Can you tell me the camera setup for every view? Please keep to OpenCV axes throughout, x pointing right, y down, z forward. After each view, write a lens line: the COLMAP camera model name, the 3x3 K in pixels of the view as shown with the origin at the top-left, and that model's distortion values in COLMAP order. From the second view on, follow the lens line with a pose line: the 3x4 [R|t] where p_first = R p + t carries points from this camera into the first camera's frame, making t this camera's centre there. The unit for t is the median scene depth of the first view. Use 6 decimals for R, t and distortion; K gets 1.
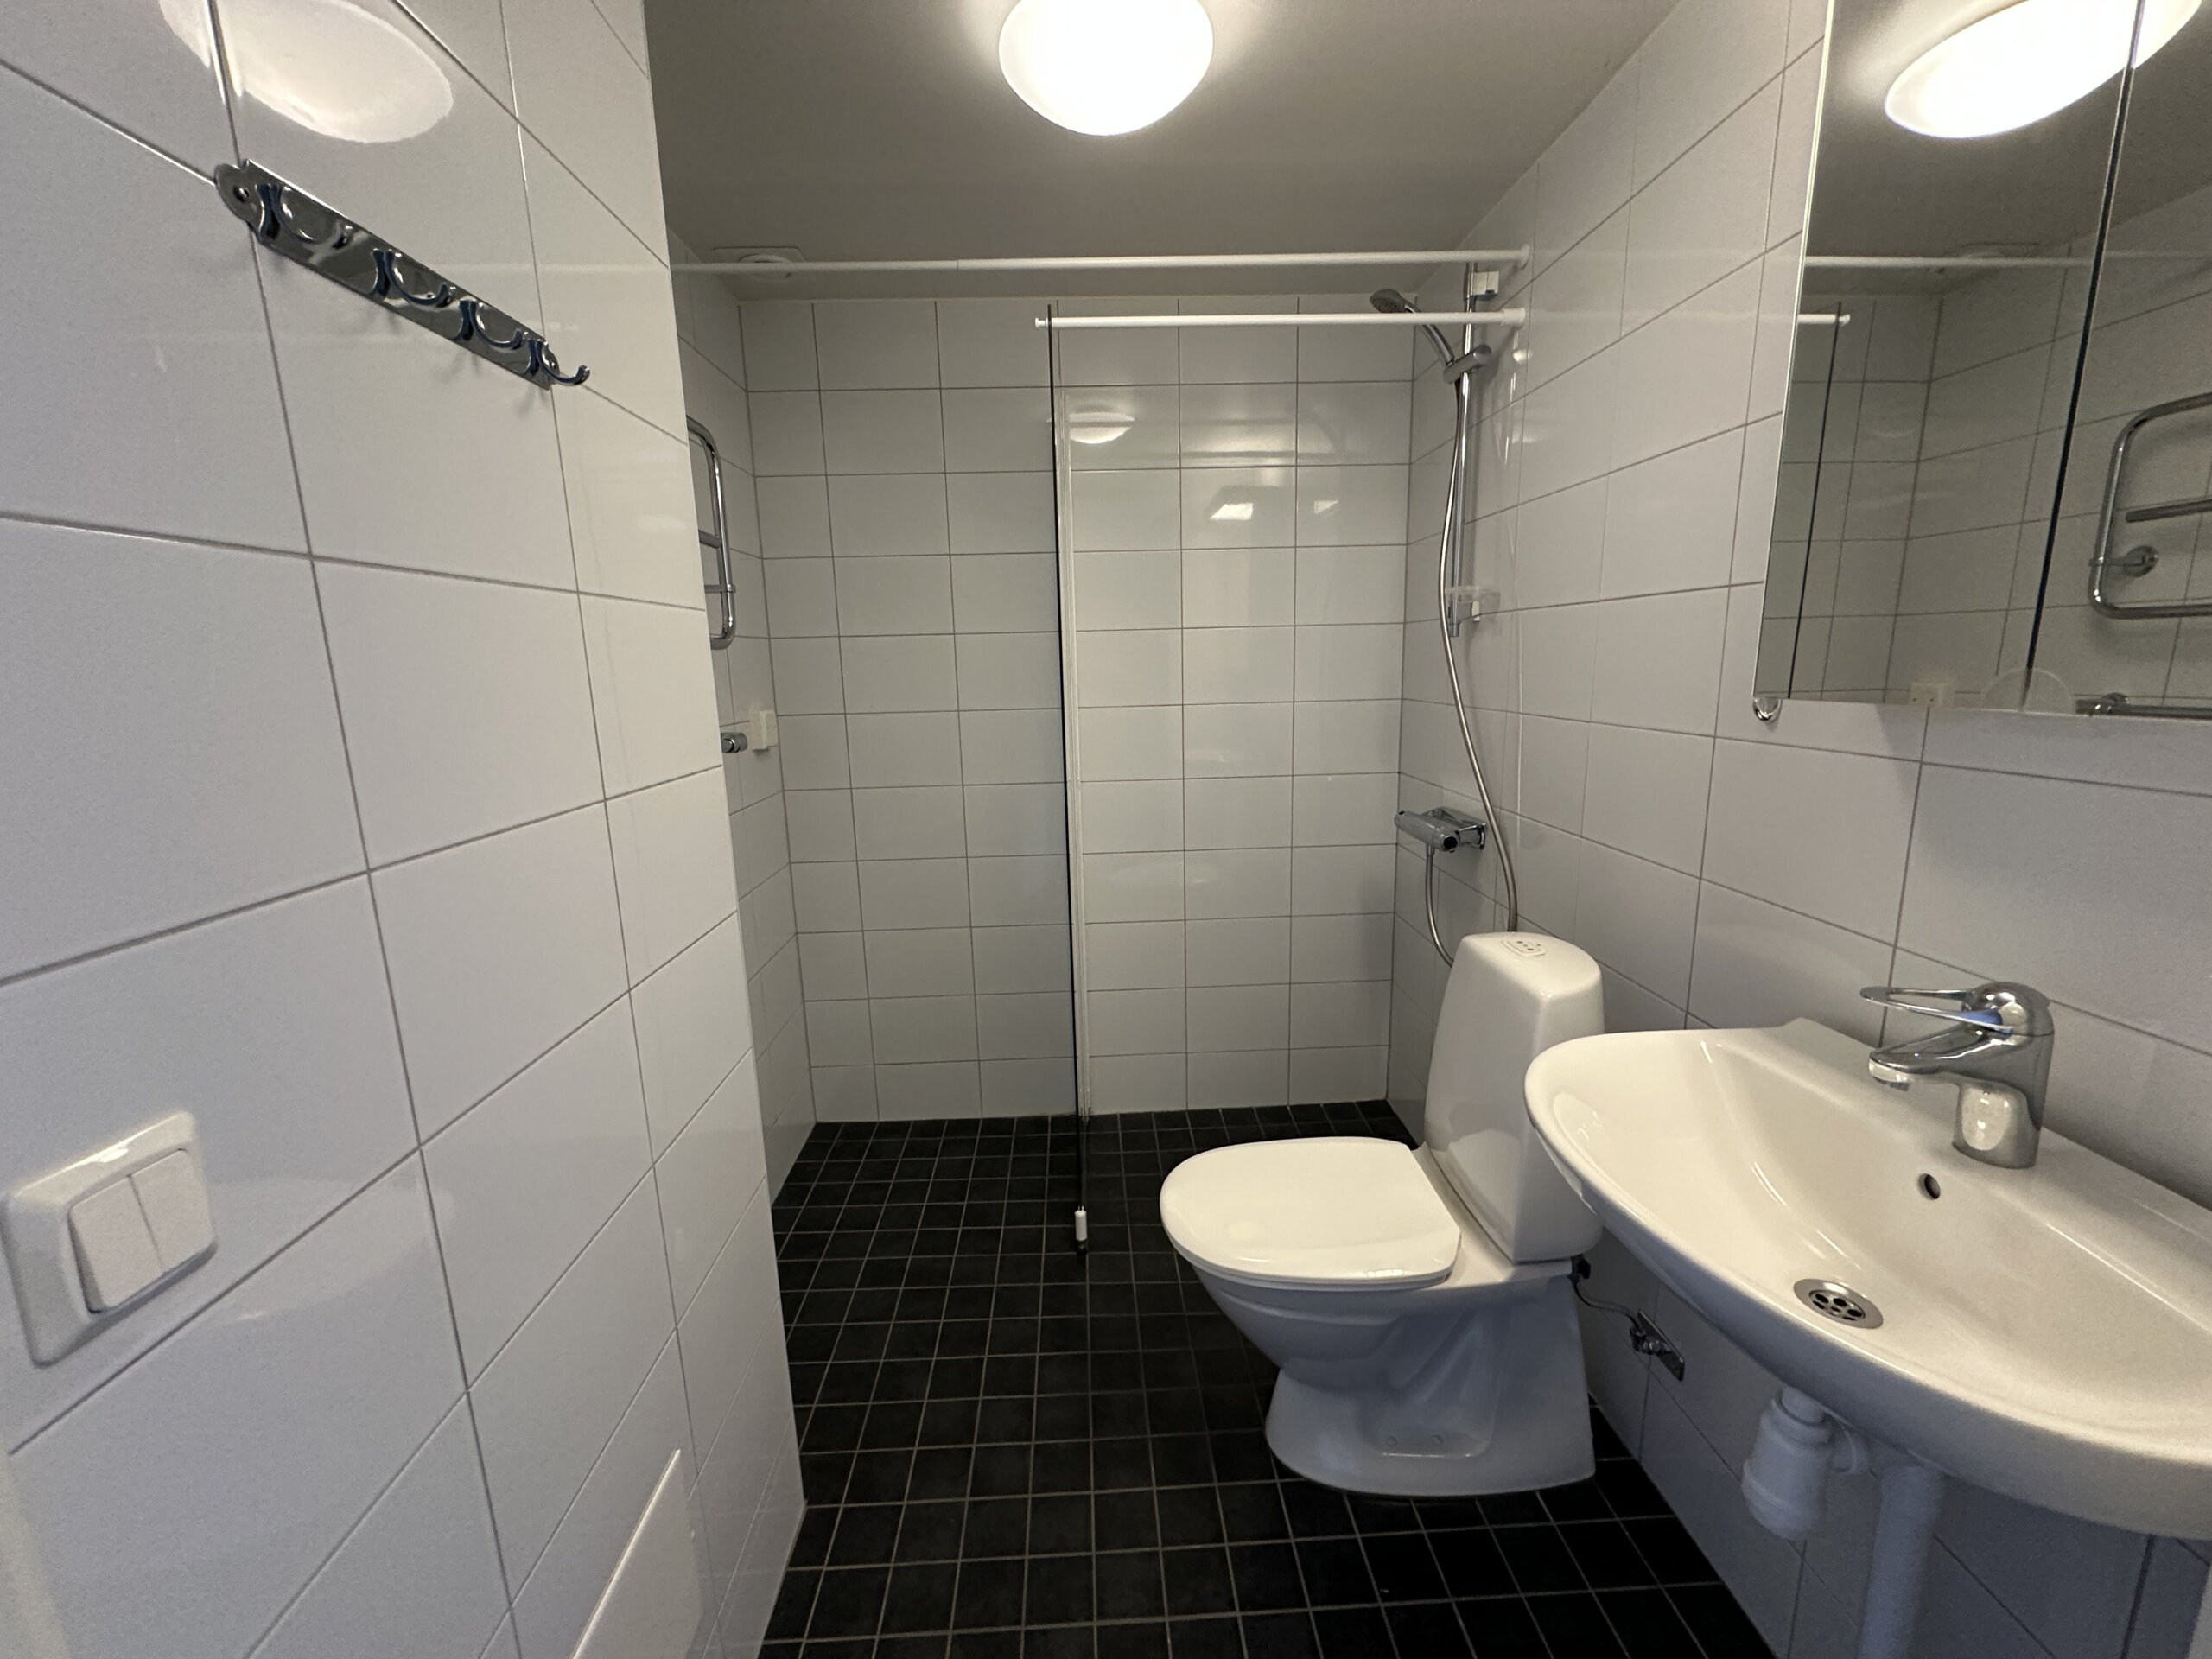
lens RADIAL K [[883.7, 0, 1108.5], [0, 883.7, 827.9], [0, 0, 1]] dist [-0.000197, 0.000580]
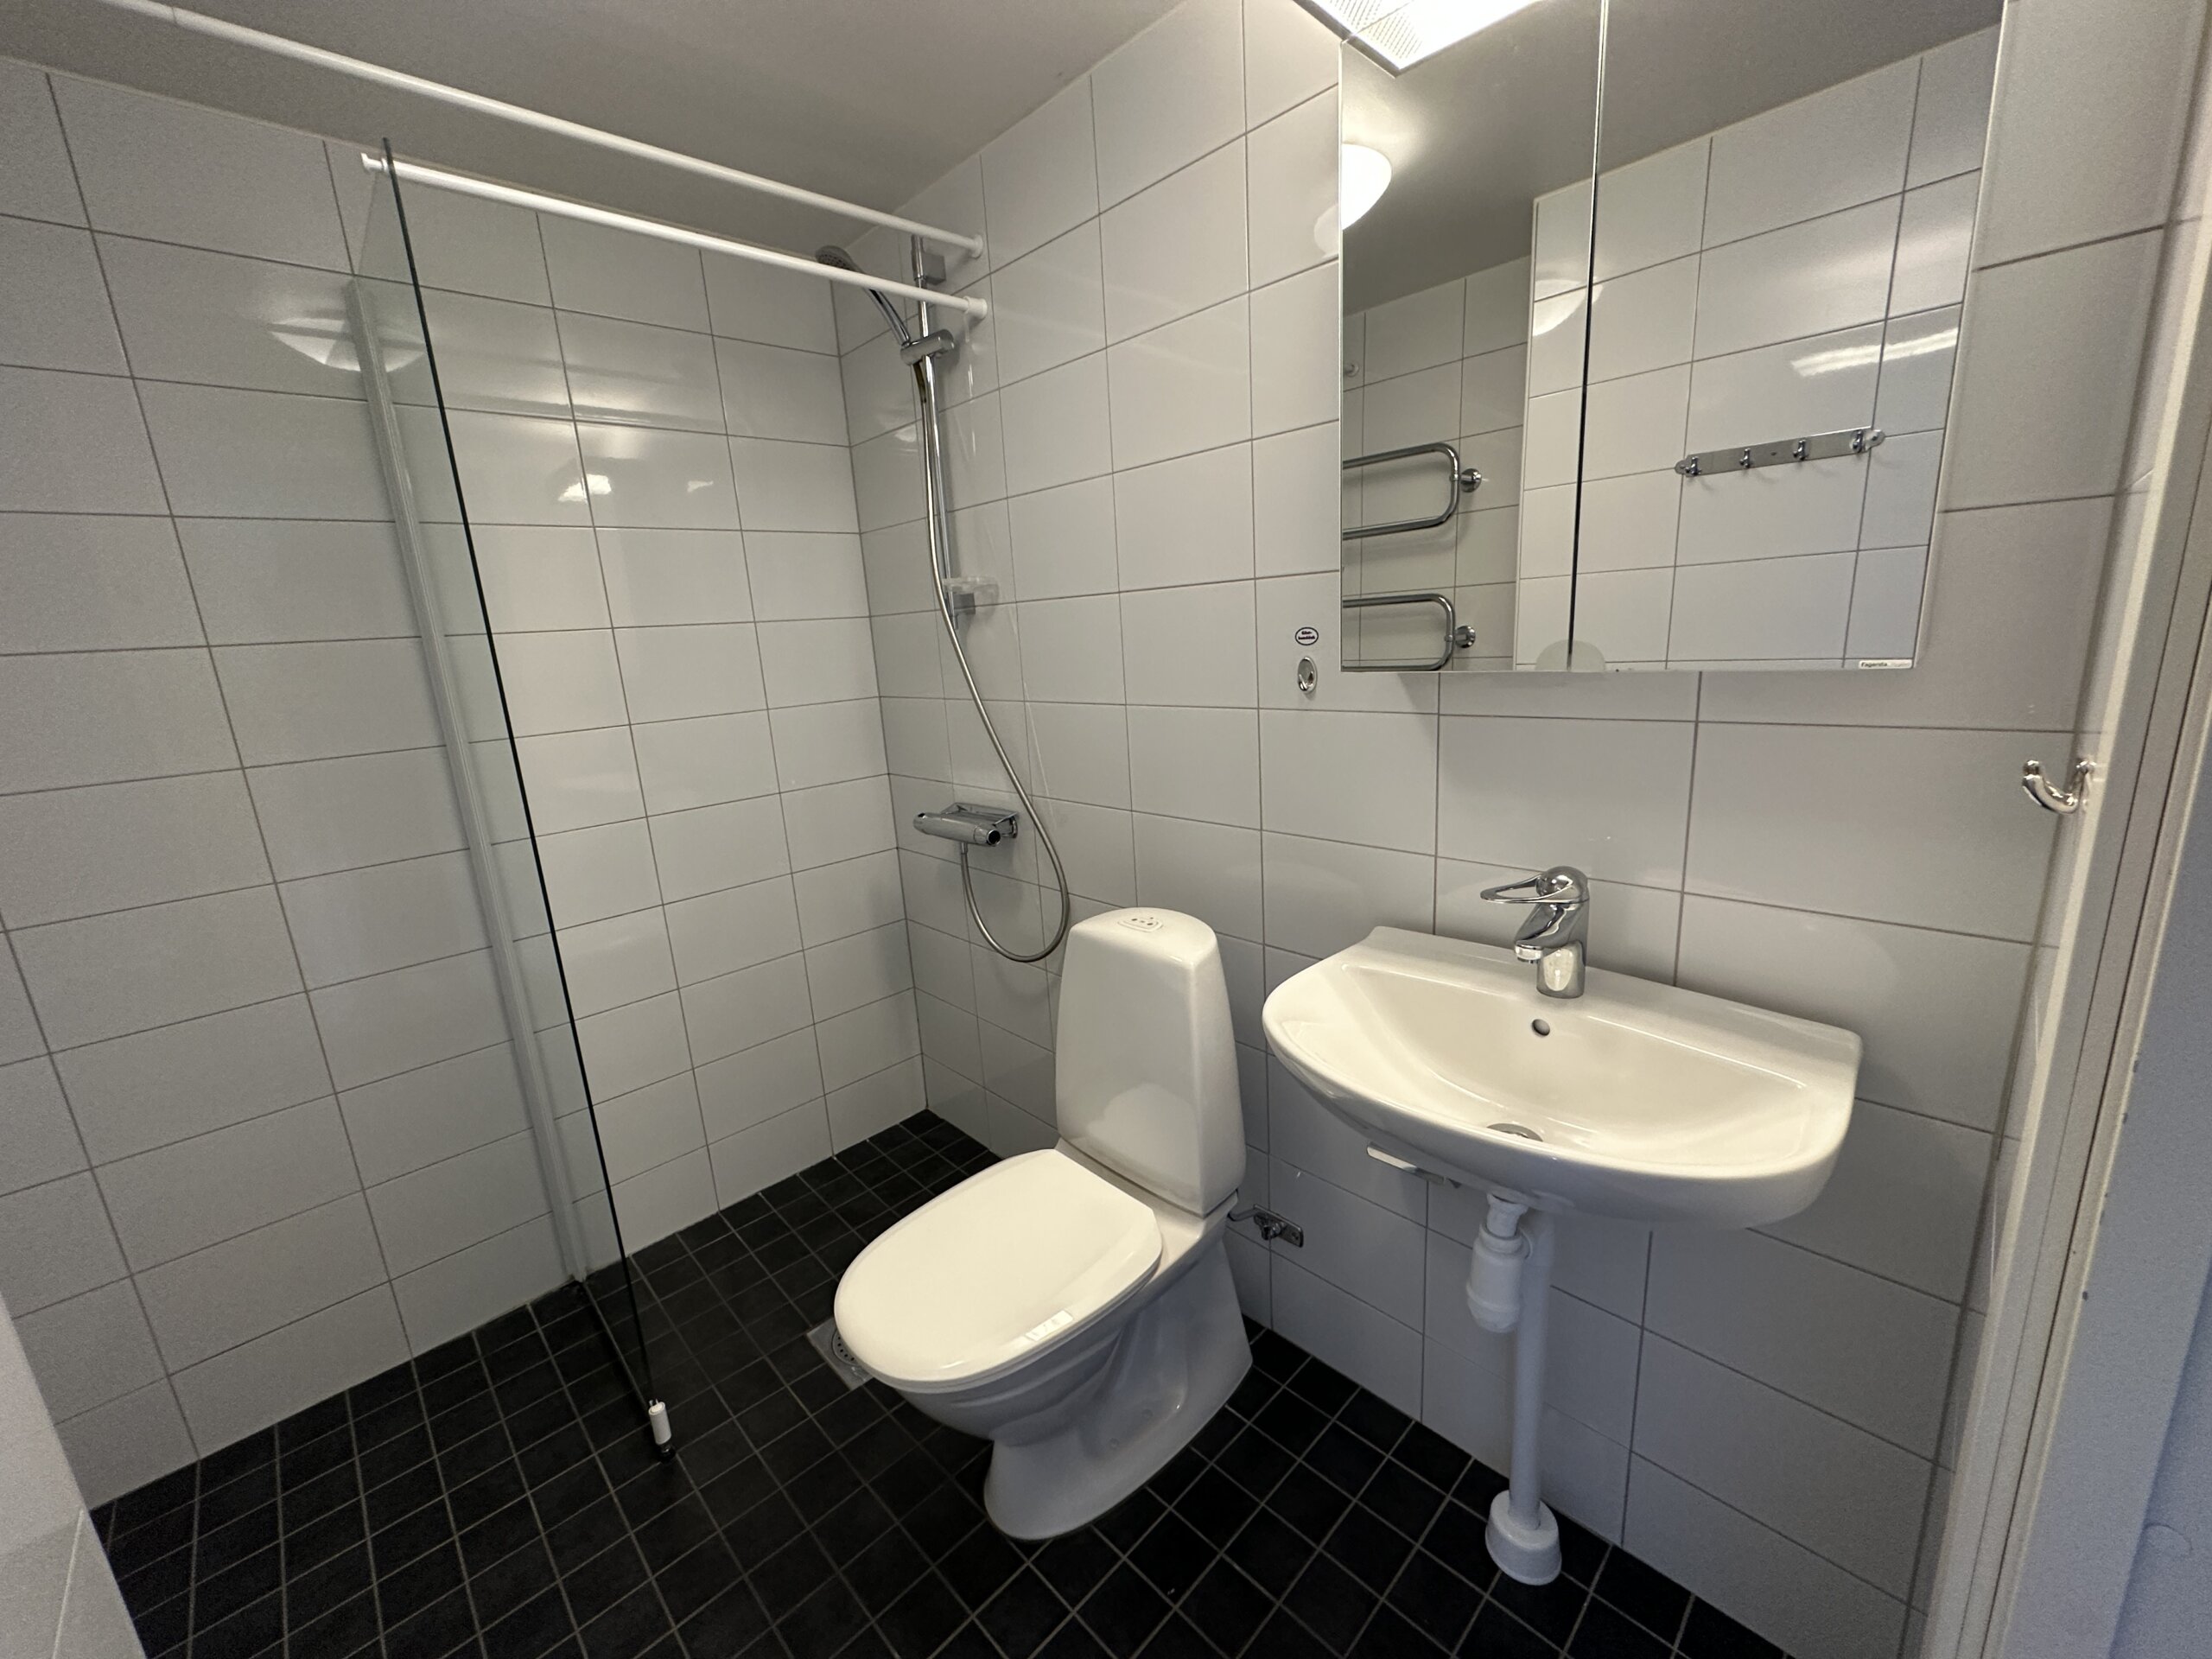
lens RADIAL K [[883.7, 0, 1108.5], [0, 883.7, 827.9], [0, 0, 1]] dist [-0.000197, 0.000580]
pose [[0.745043, -0.170808, 0.644776, -0.171724], [0.166998, 0.983637, 0.067609, -0.043070], [-0.645773, 0.057304, 0.761376, 0.178664]]
